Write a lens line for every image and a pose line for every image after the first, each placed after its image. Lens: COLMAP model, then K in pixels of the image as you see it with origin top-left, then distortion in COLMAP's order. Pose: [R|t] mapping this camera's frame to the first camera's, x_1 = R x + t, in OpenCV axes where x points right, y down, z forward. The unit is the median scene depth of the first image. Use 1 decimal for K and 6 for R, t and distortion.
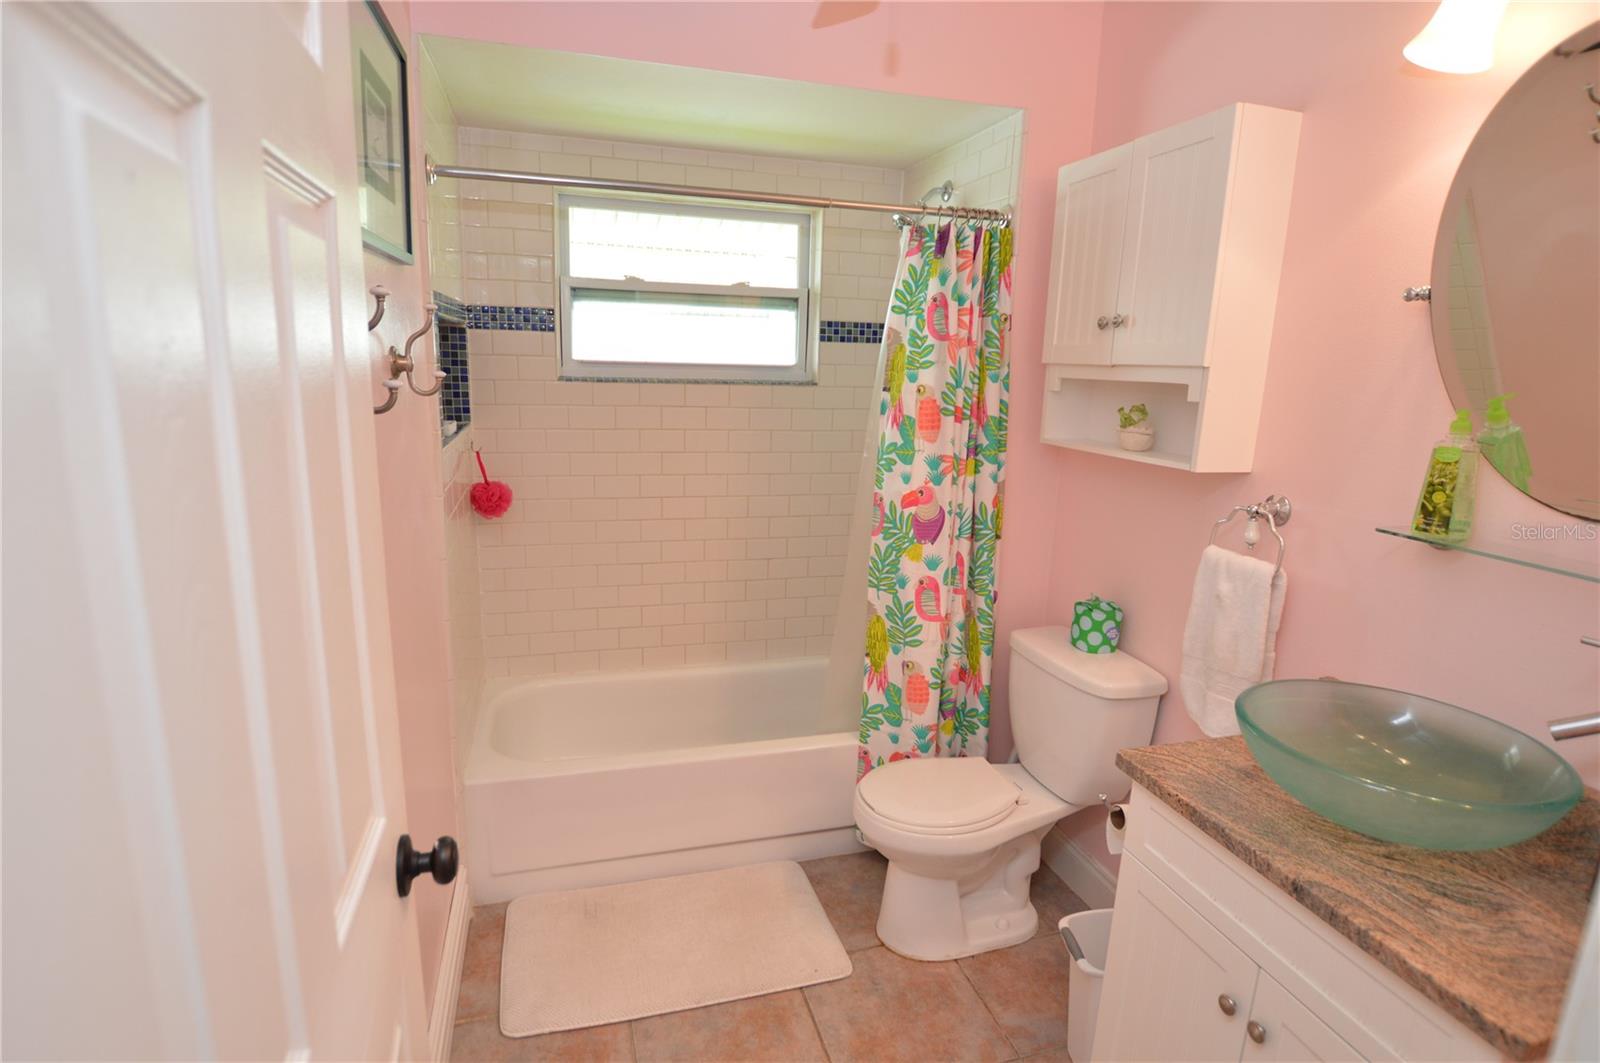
lens RADIAL K [[807.6, 0, 799.3], [0, 807.6, 530.7], [0, 0, 1]] dist [-0.026597, 0.000782]
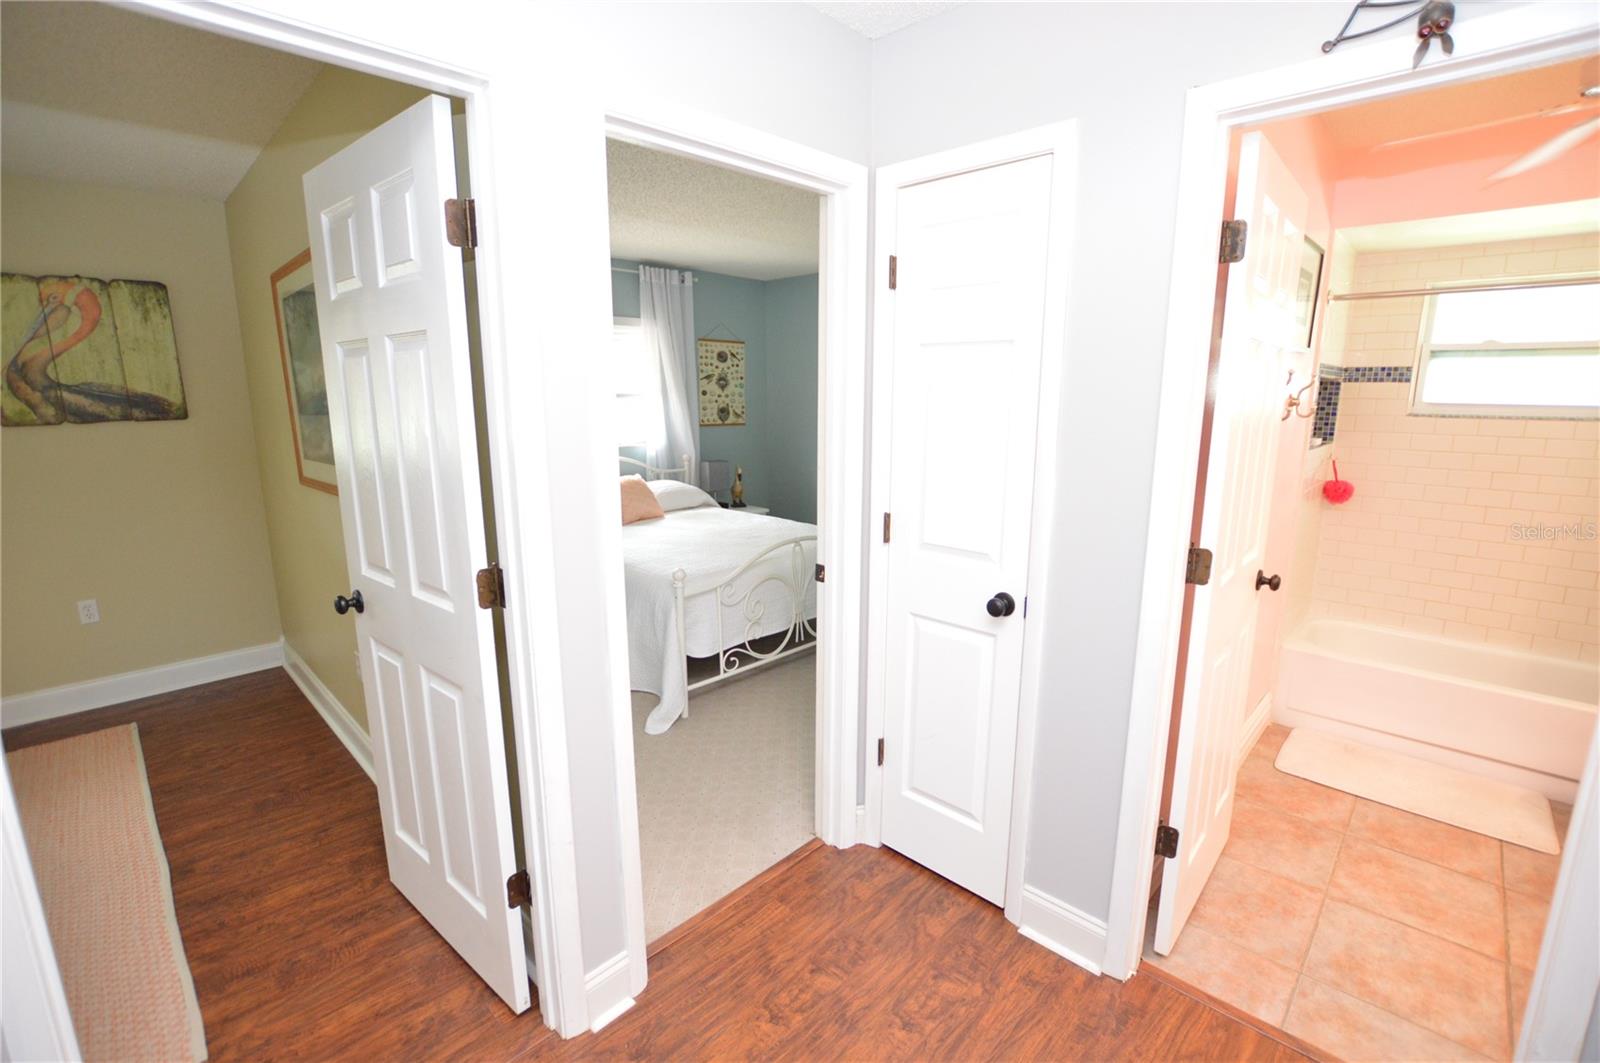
lens RADIAL K [[716.1, 0, 801.9], [0, 716.1, 531.8], [0, 0, 1]] dist [-0.030960, 0.002958]
pose [[0.497494, 0.137557, -0.856491, 0.276420], [-0.168835, 0.983820, 0.059939, 0.130857], [0.850879, 0.114786, 0.512669, -0.565704]]
